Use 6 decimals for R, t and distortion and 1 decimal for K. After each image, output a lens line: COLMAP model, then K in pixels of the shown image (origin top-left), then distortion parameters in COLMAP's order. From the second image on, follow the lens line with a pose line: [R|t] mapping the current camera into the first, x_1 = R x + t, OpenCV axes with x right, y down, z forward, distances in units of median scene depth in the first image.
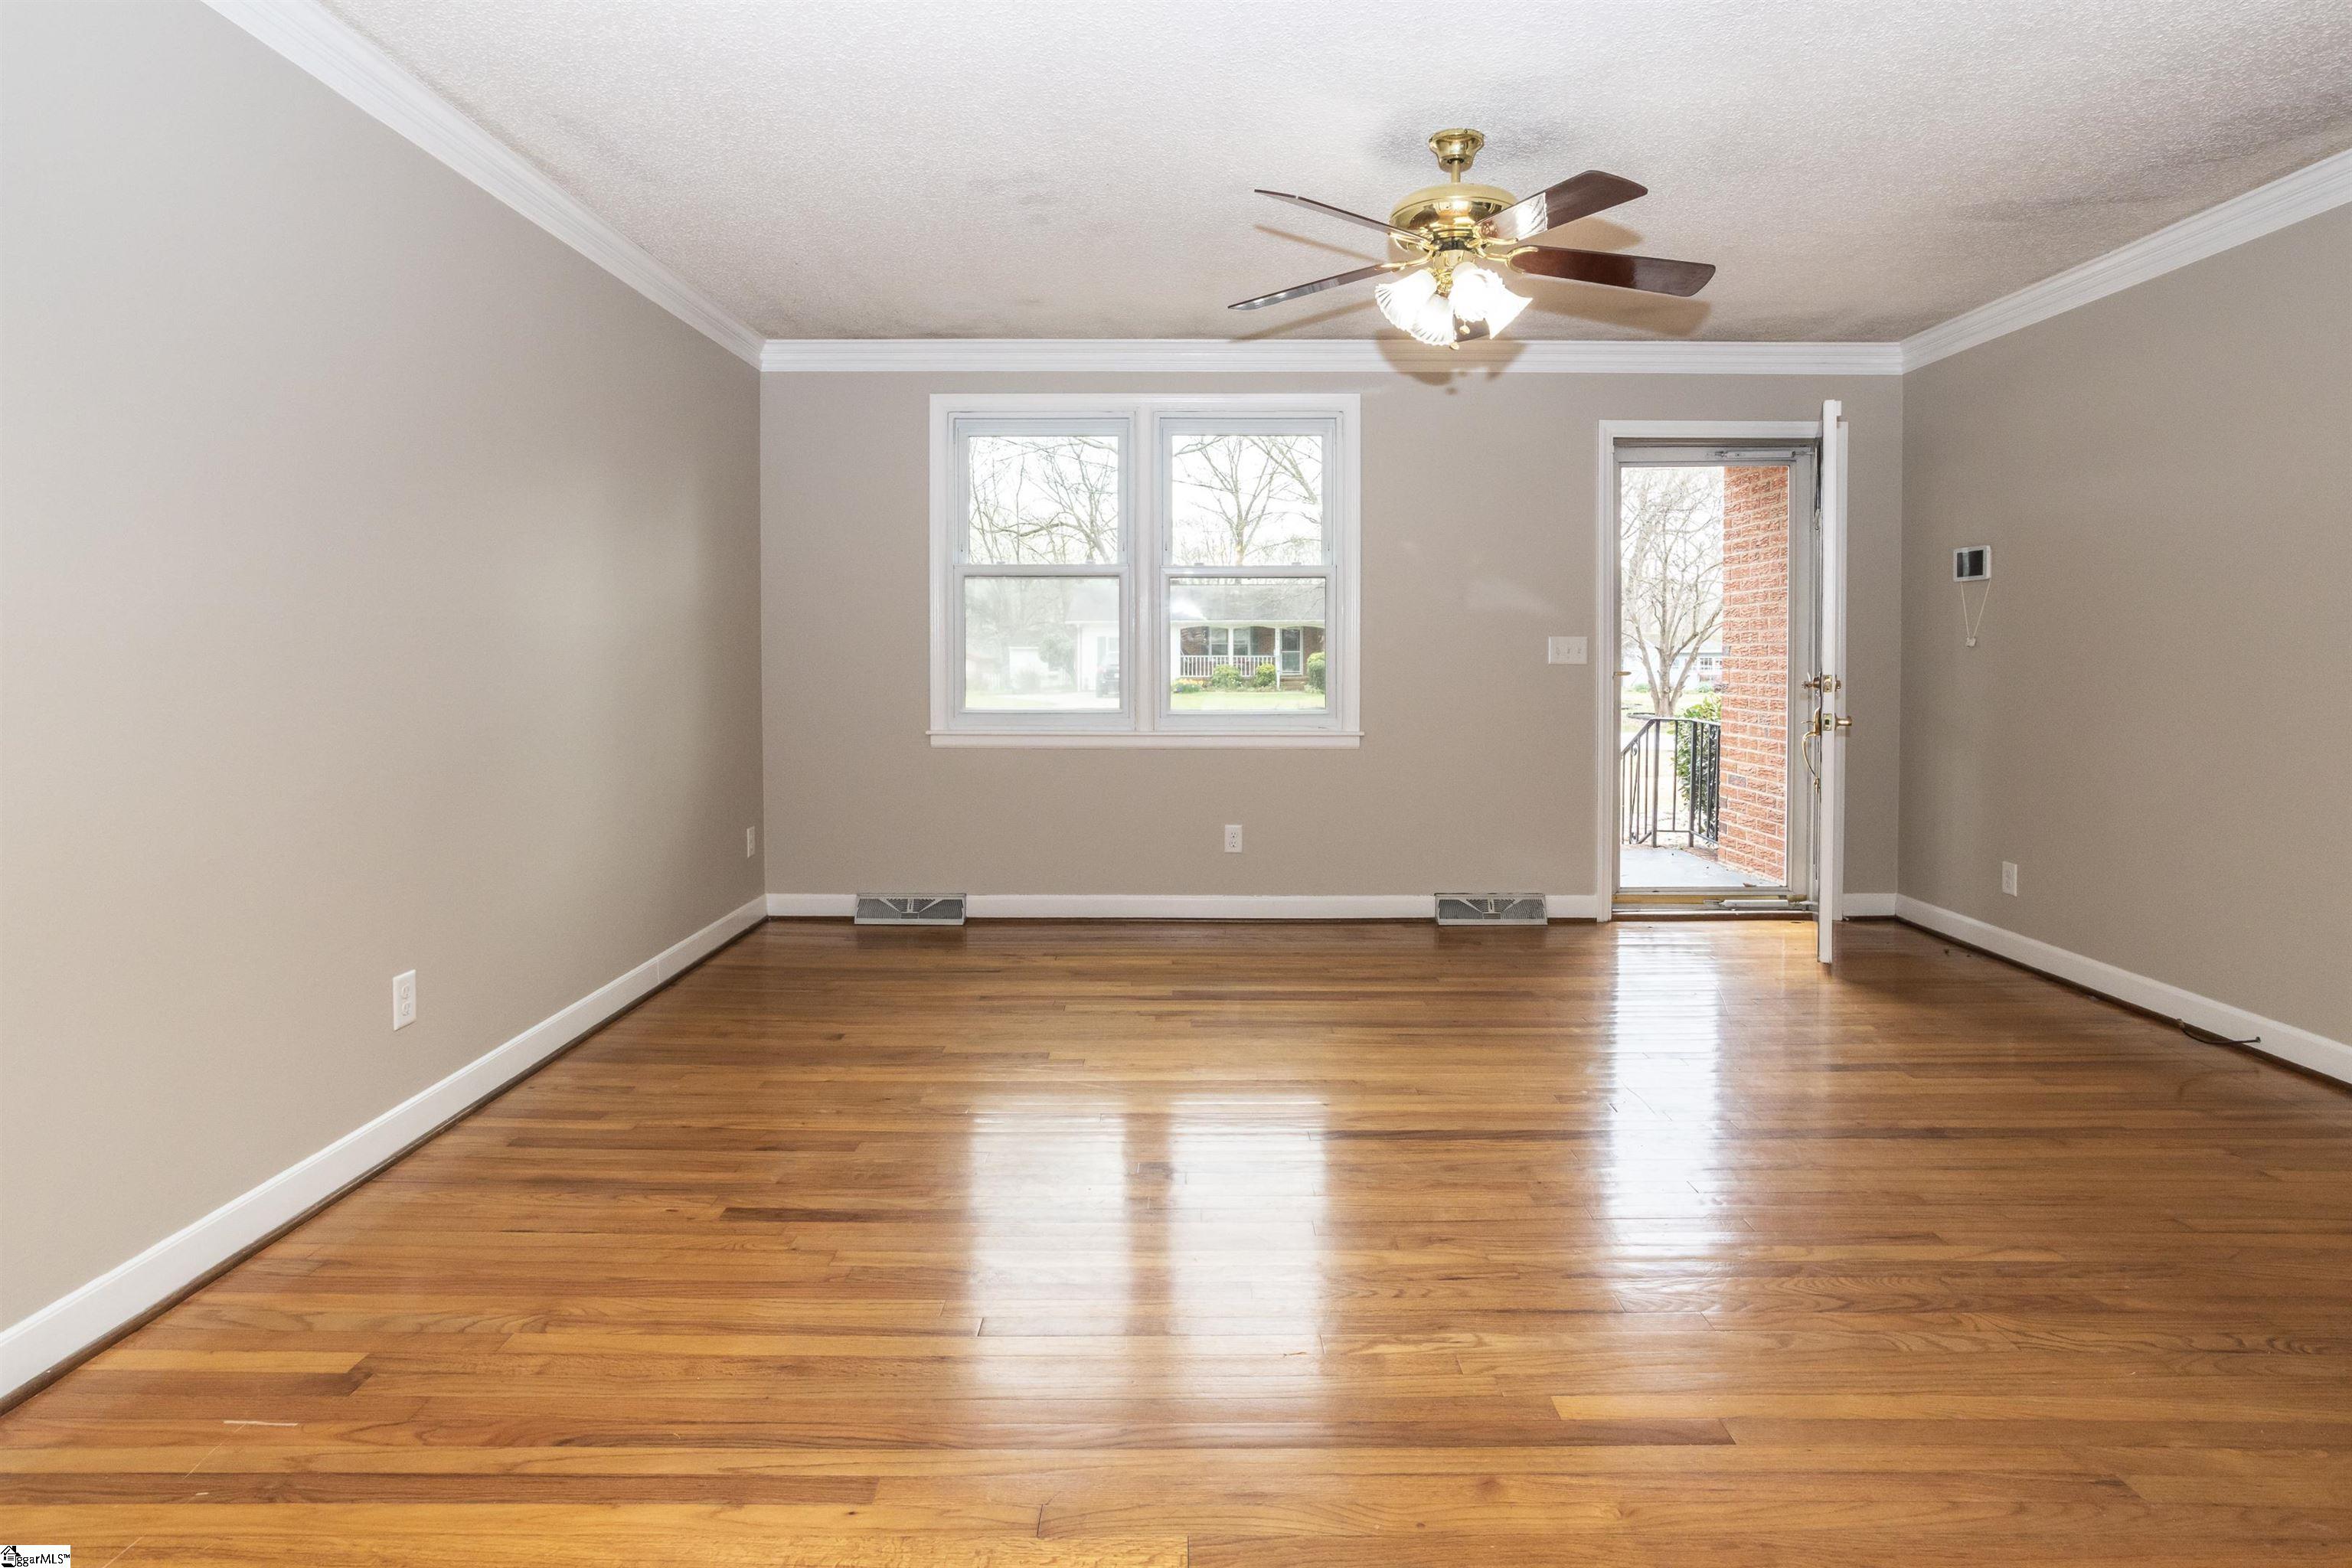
lens RADIAL K [[1180.6, 0, 1164.1], [0, 1180.6, 690.2], [0, 0, 1]] dist [-0.004450, 0.000141]
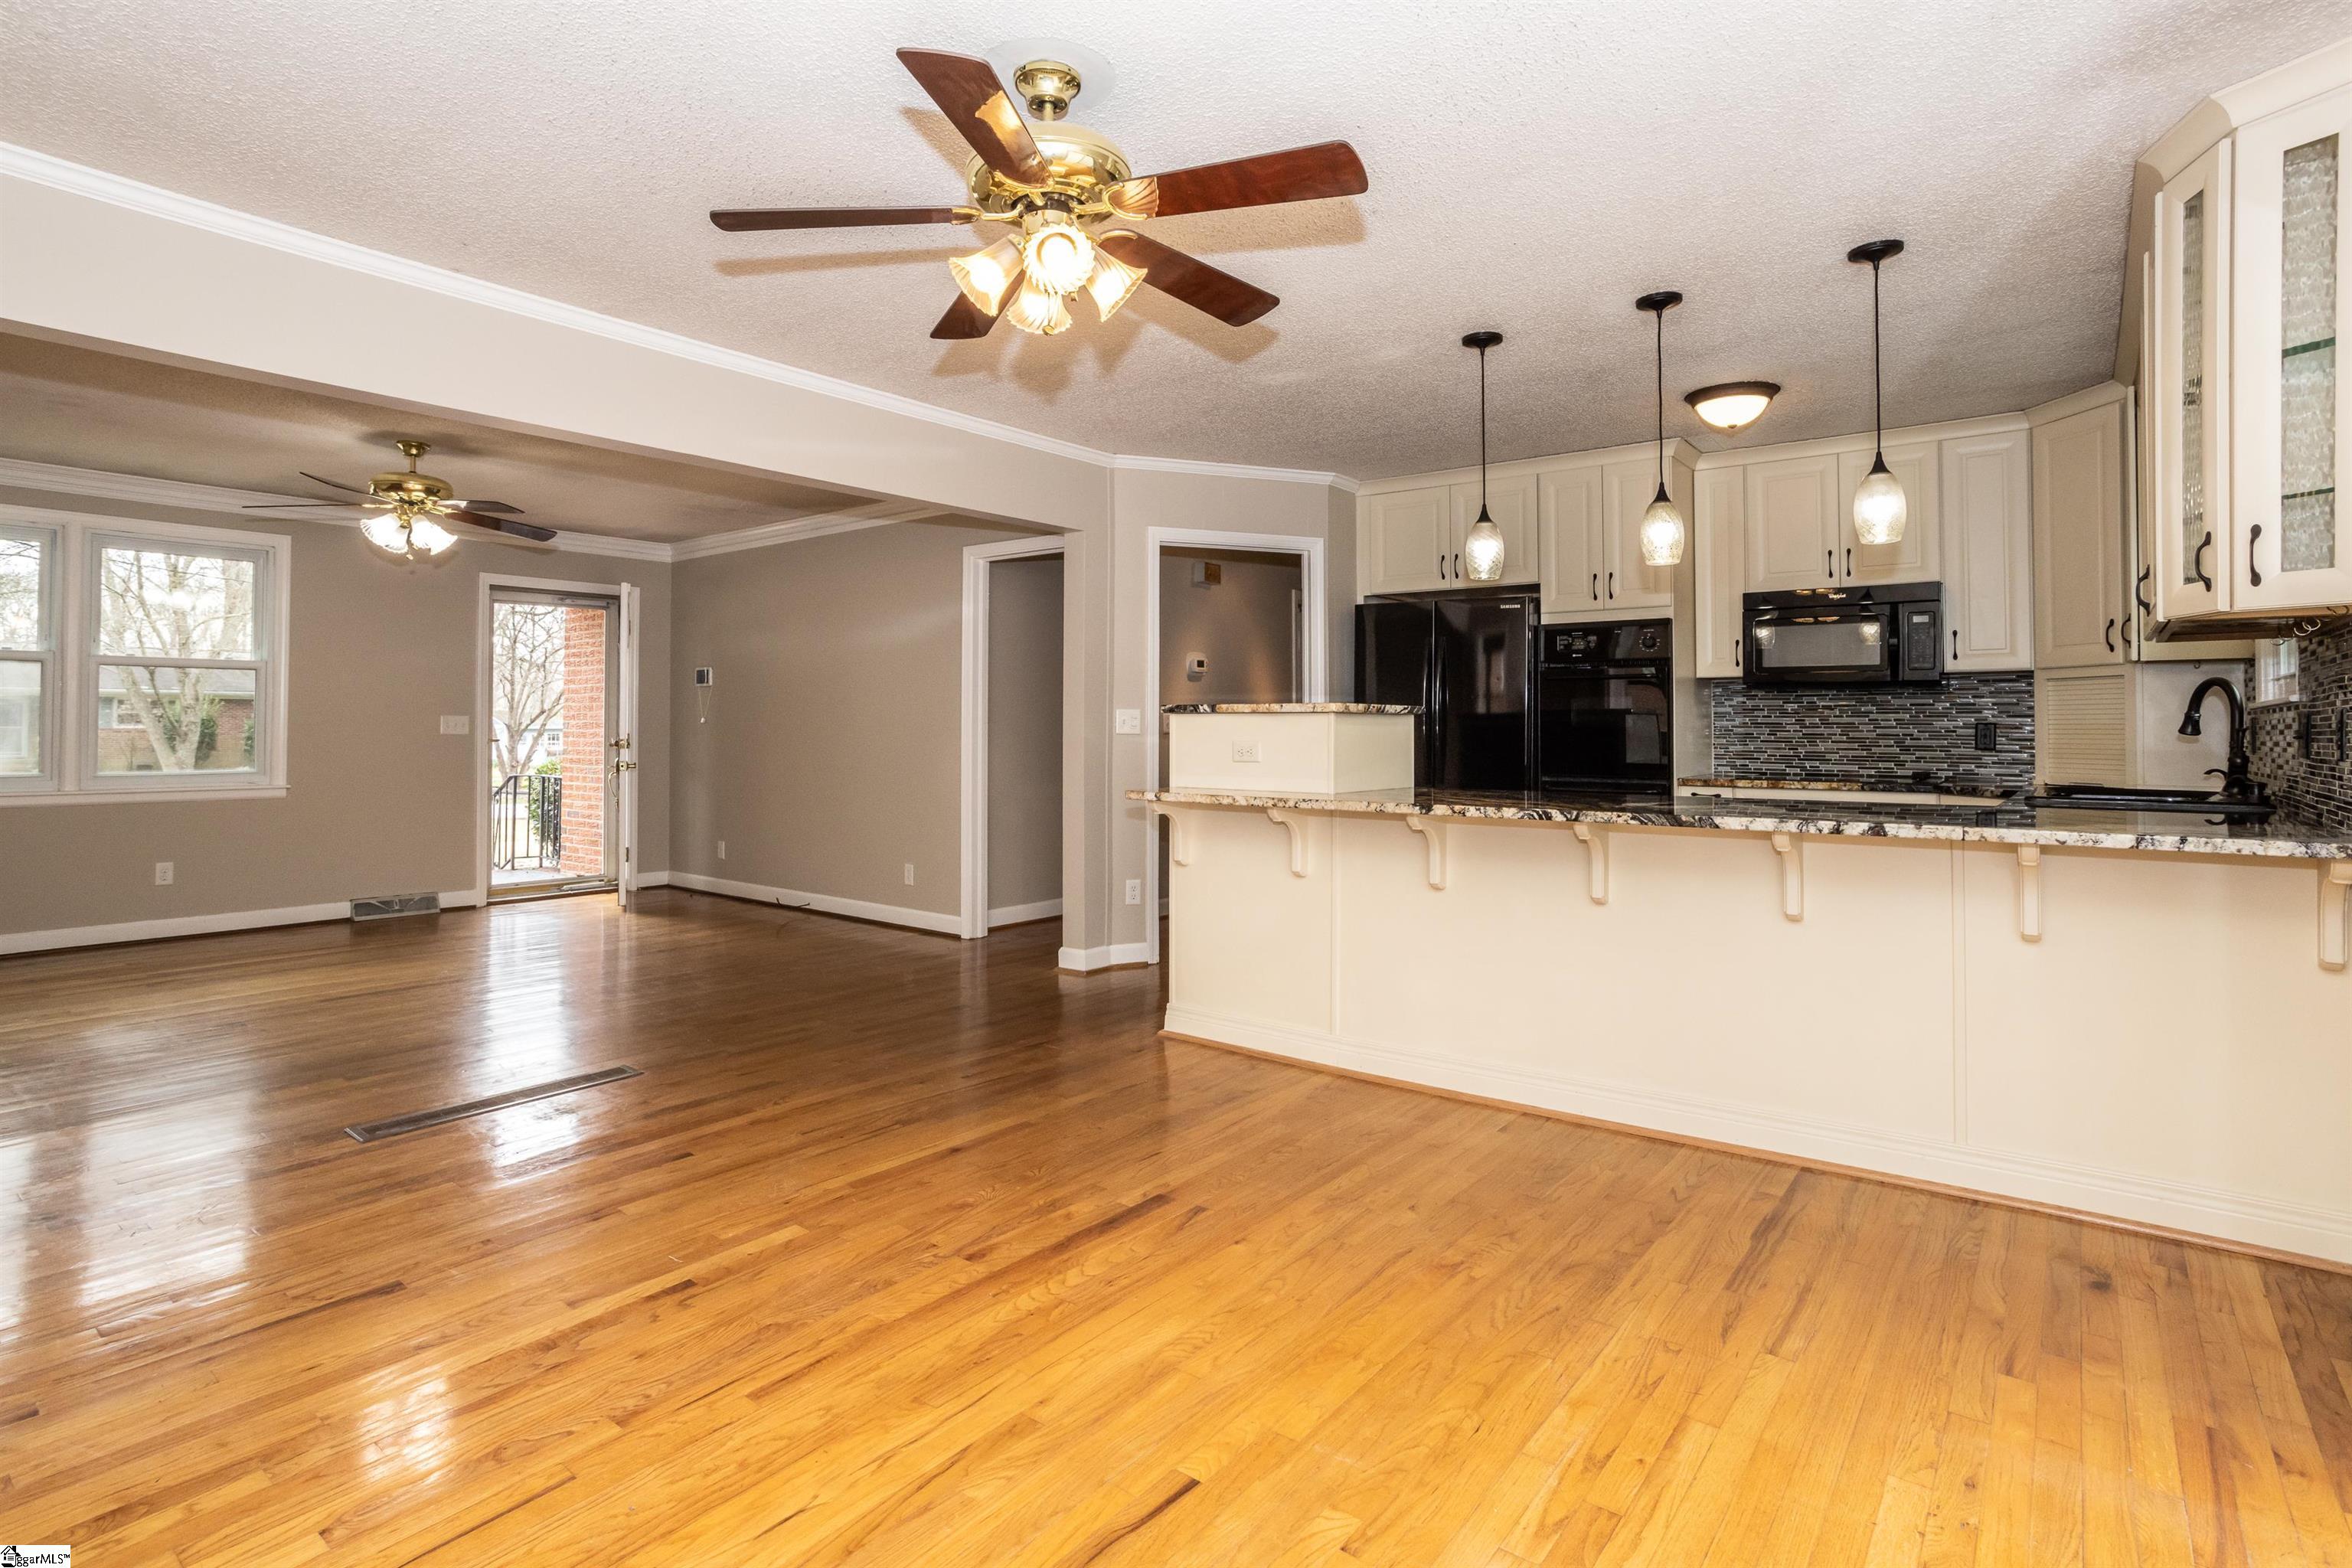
lens RADIAL K [[1180.6, 0, 1164.1], [0, 1180.6, 690.2], [0, 0, 1]] dist [-0.004450, 0.000141]
pose [[0.615404, 0.025987, 0.787783, -0.270038], [0.025345, 0.998287, -0.052730, 0.023174], [-0.787804, 0.052416, 0.613692, -0.594408]]
